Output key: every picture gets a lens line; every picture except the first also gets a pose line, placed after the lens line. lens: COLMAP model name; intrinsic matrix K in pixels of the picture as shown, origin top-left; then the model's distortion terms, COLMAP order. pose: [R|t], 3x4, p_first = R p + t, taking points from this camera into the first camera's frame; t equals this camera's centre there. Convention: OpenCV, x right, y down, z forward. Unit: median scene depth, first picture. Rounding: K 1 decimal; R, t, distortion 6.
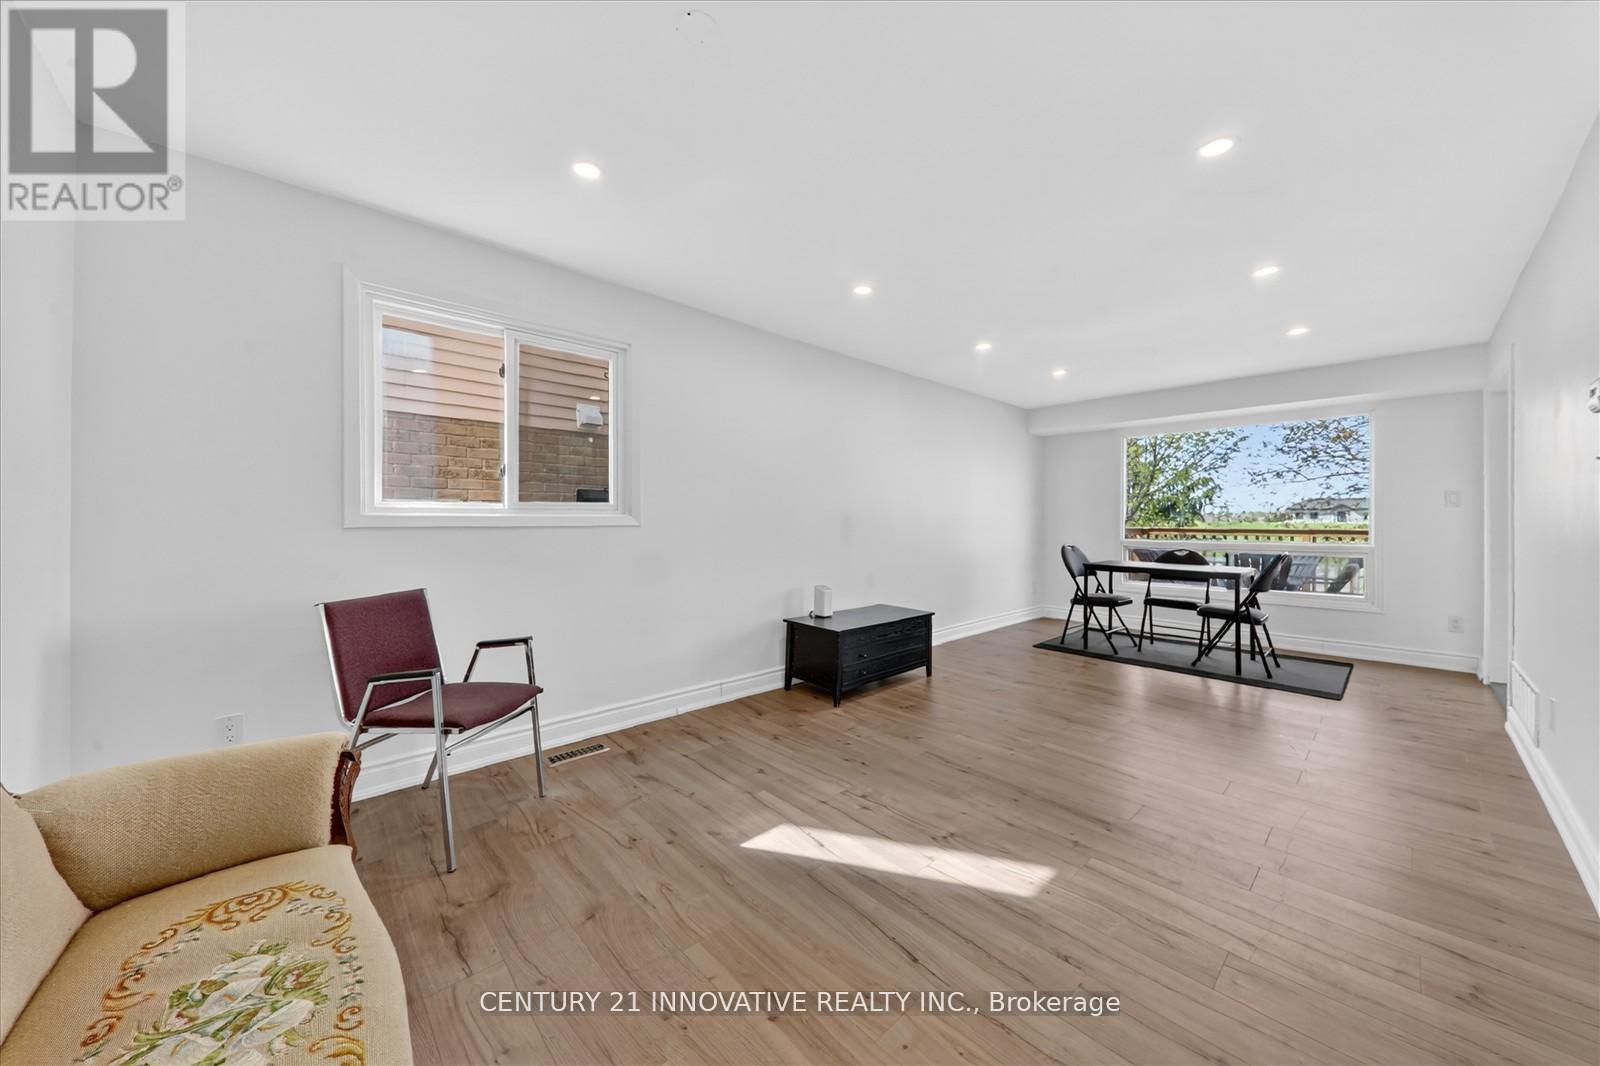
lens RADIAL K [[561.9, 0, 812.5], [0, 561.9, 515.6], [0, 0, 1]] dist [0.012800, -0.000116]
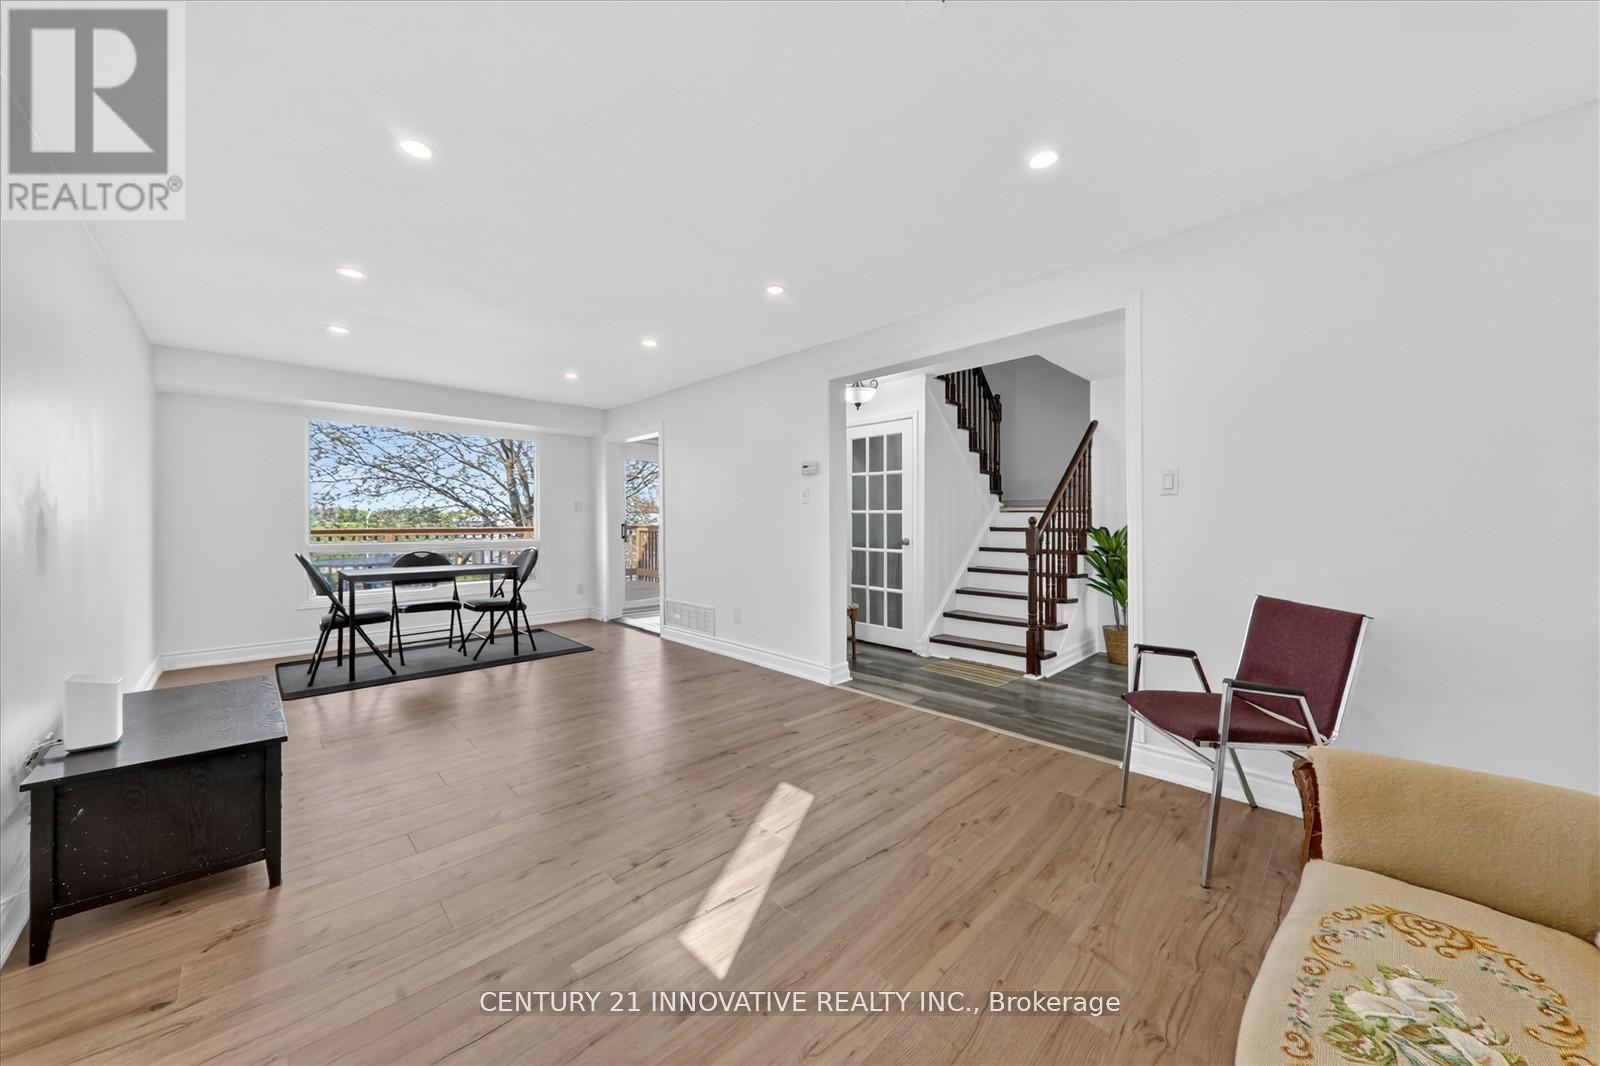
lens RADIAL K [[561.9, 0, 812.5], [0, 561.9, 515.6], [0, 0, 1]] dist [0.012800, -0.000116]
pose [[-0.032961, 0.004763, 0.999445, -0.410518], [-0.004684, 0.999977, -0.004920, 0.000855], [-0.999446, -0.004844, -0.032938, 0.437155]]
